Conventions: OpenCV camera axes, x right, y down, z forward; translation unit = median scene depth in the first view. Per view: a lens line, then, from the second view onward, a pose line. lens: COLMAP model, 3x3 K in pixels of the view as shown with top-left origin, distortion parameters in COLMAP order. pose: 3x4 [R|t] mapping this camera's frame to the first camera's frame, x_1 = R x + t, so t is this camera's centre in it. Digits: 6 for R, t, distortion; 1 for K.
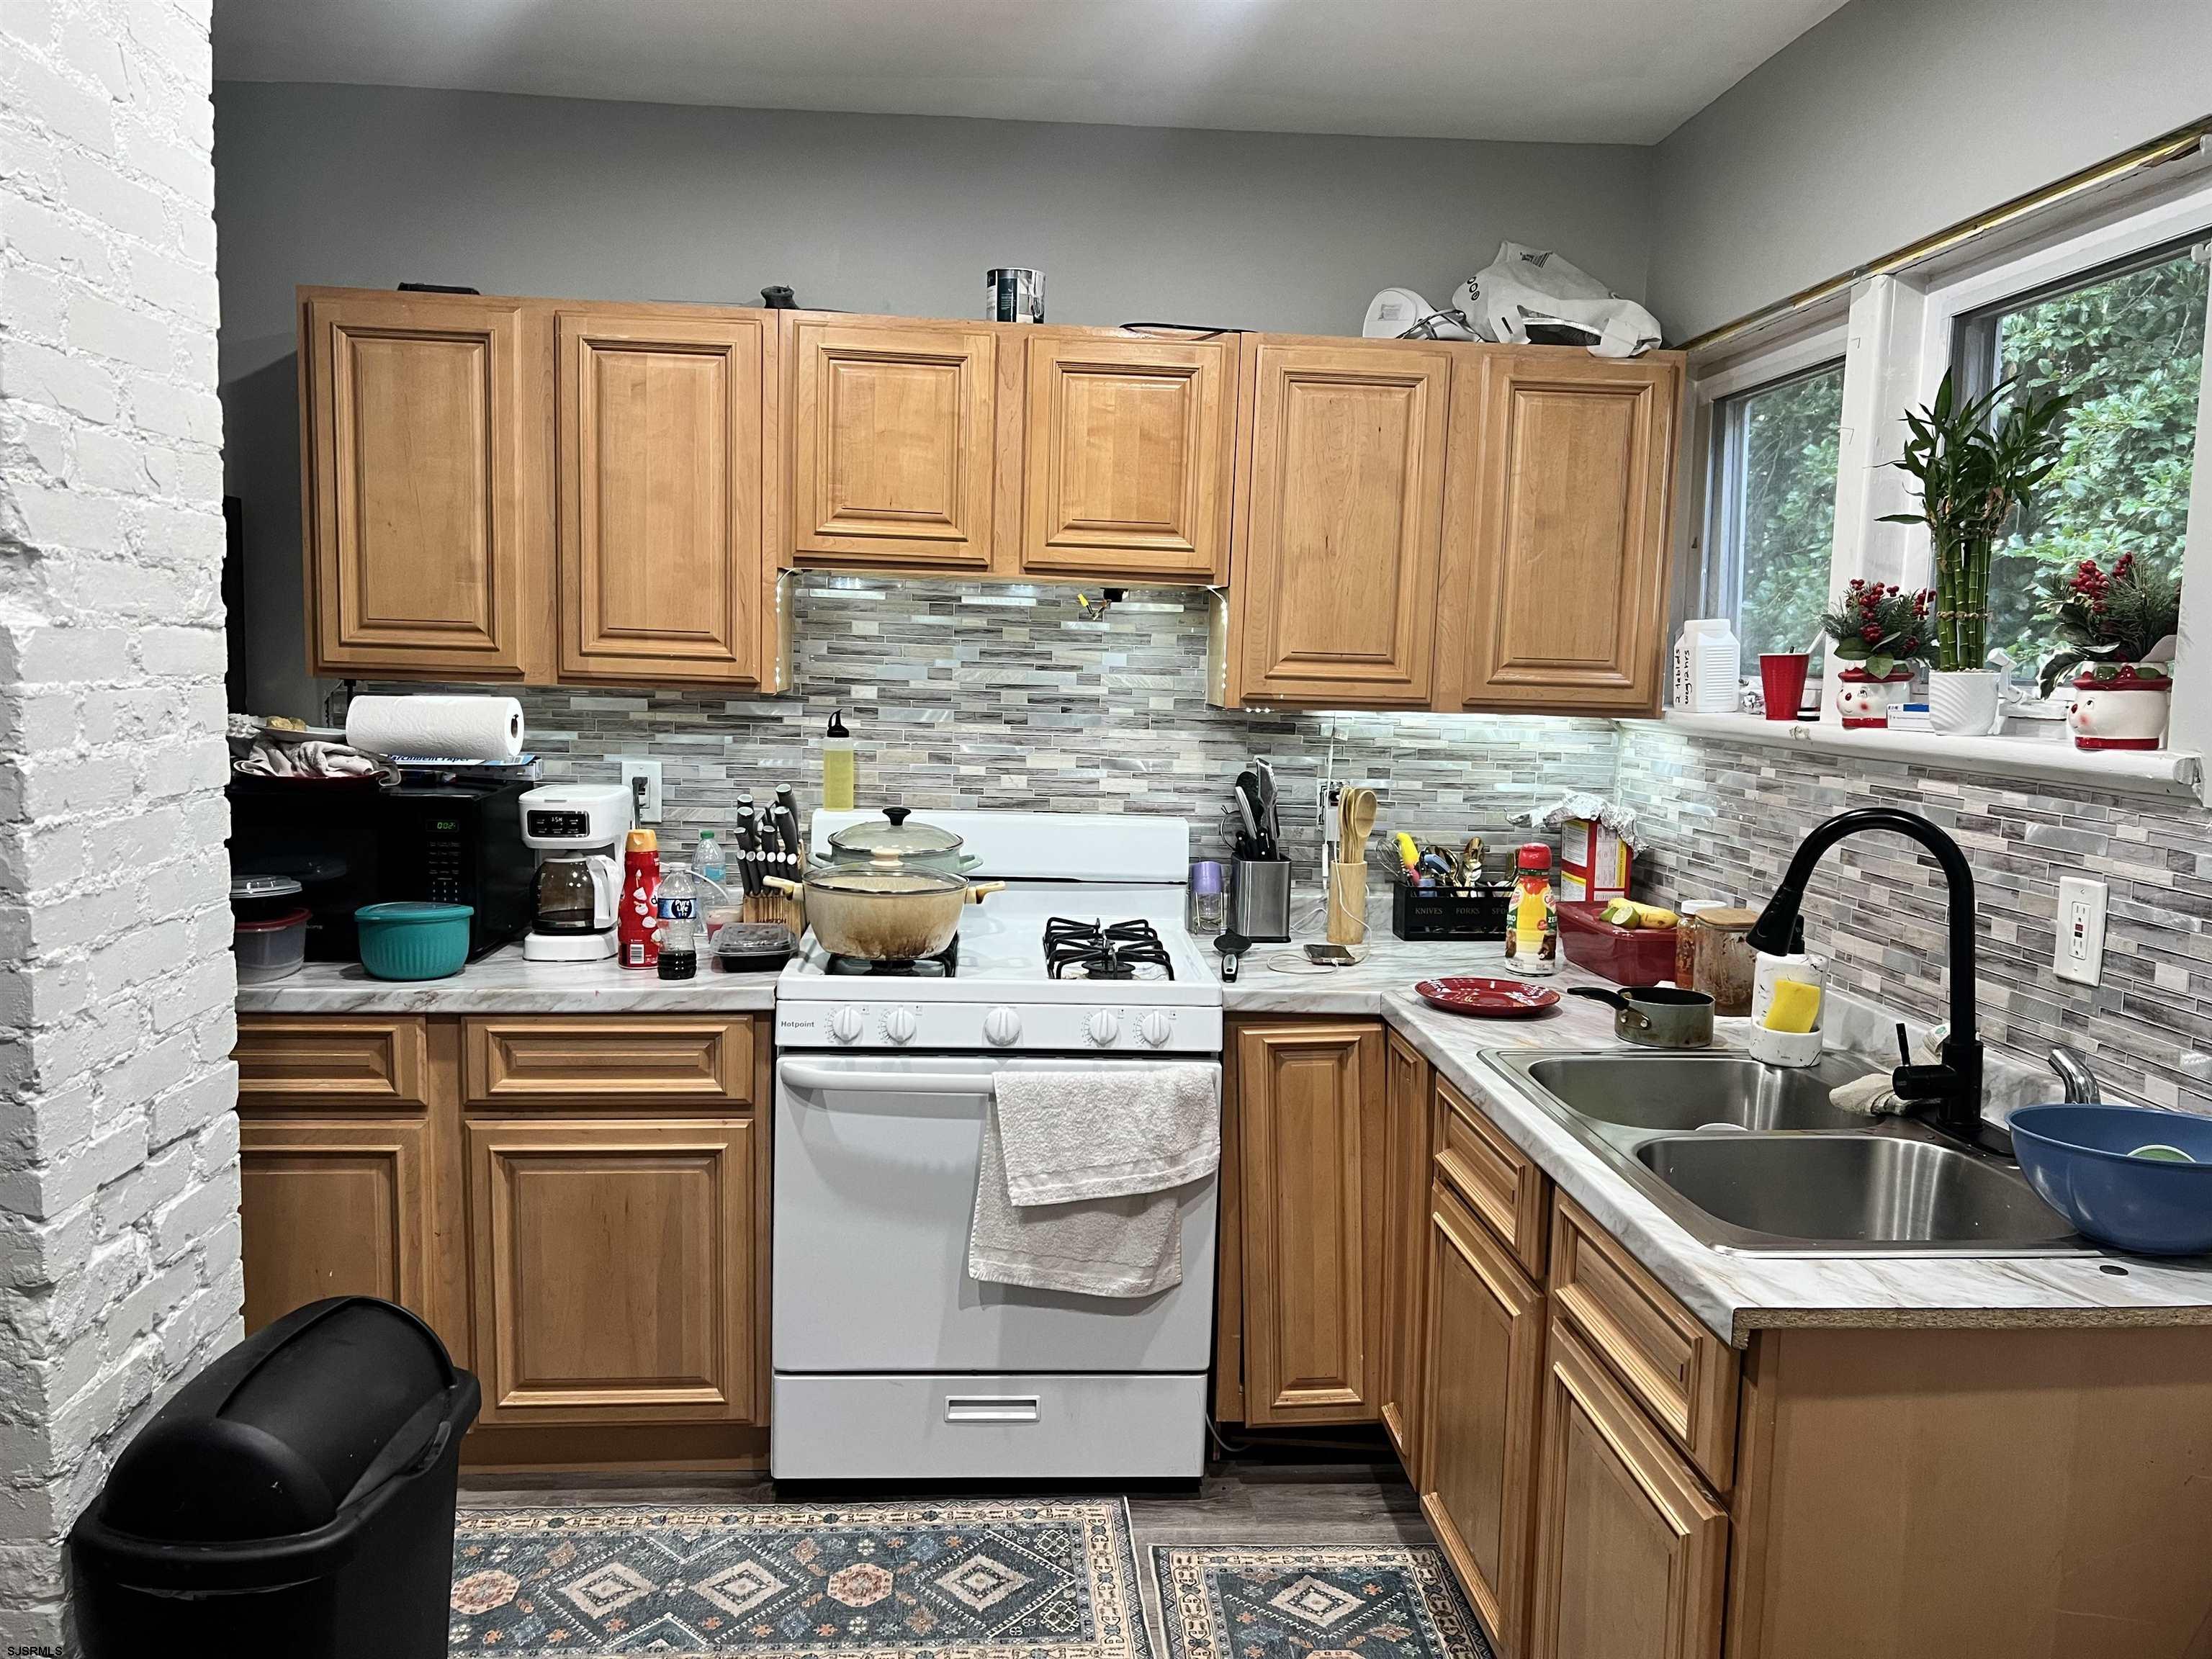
lens RADIAL K [[1696.3, 0, 1109.5], [0, 1696.3, 838.2], [0, 0, 1]] dist [0.048737, -0.061617]
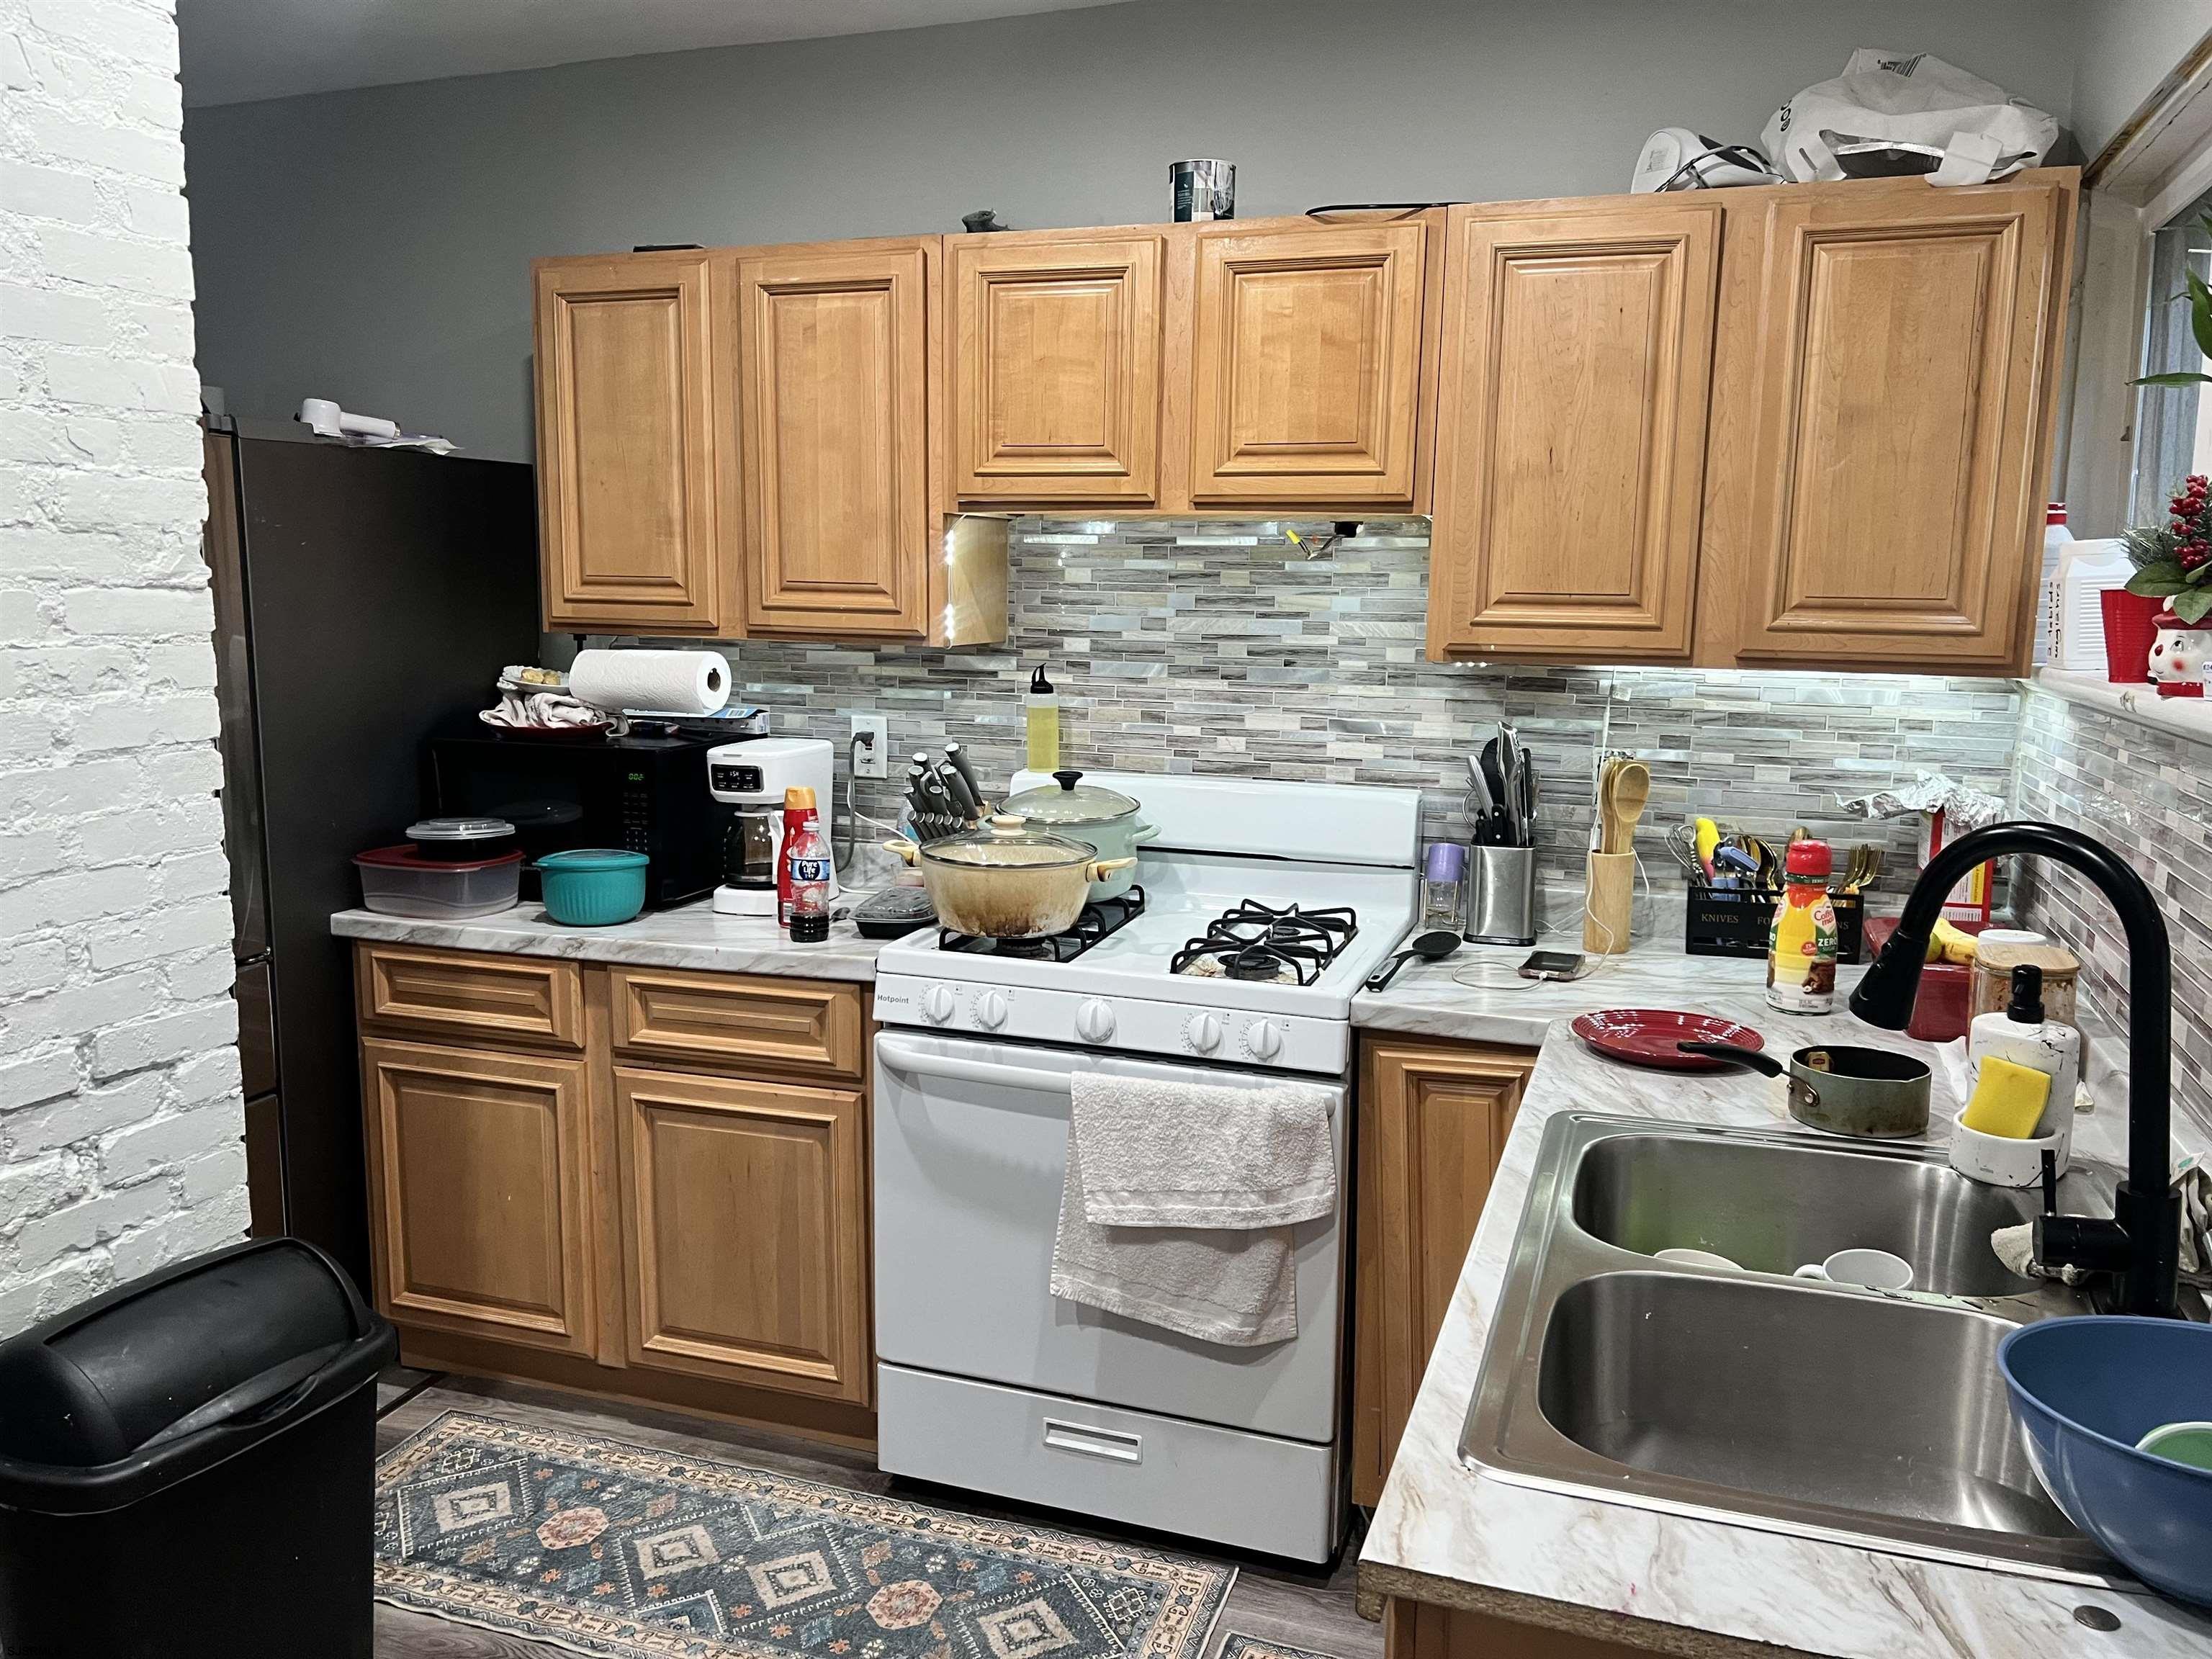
lens RADIAL K [[1696.3, 0, 1091.3], [0, 1696.3, 831.5], [0, 0, 1]] dist [0.048737, -0.061617]
pose [[0.912736, 0.042252, -0.406360, 0.277607], [-0.030778, 0.998923, 0.034733, -0.018505], [0.407390, -0.019195, 0.913053, 0.176428]]
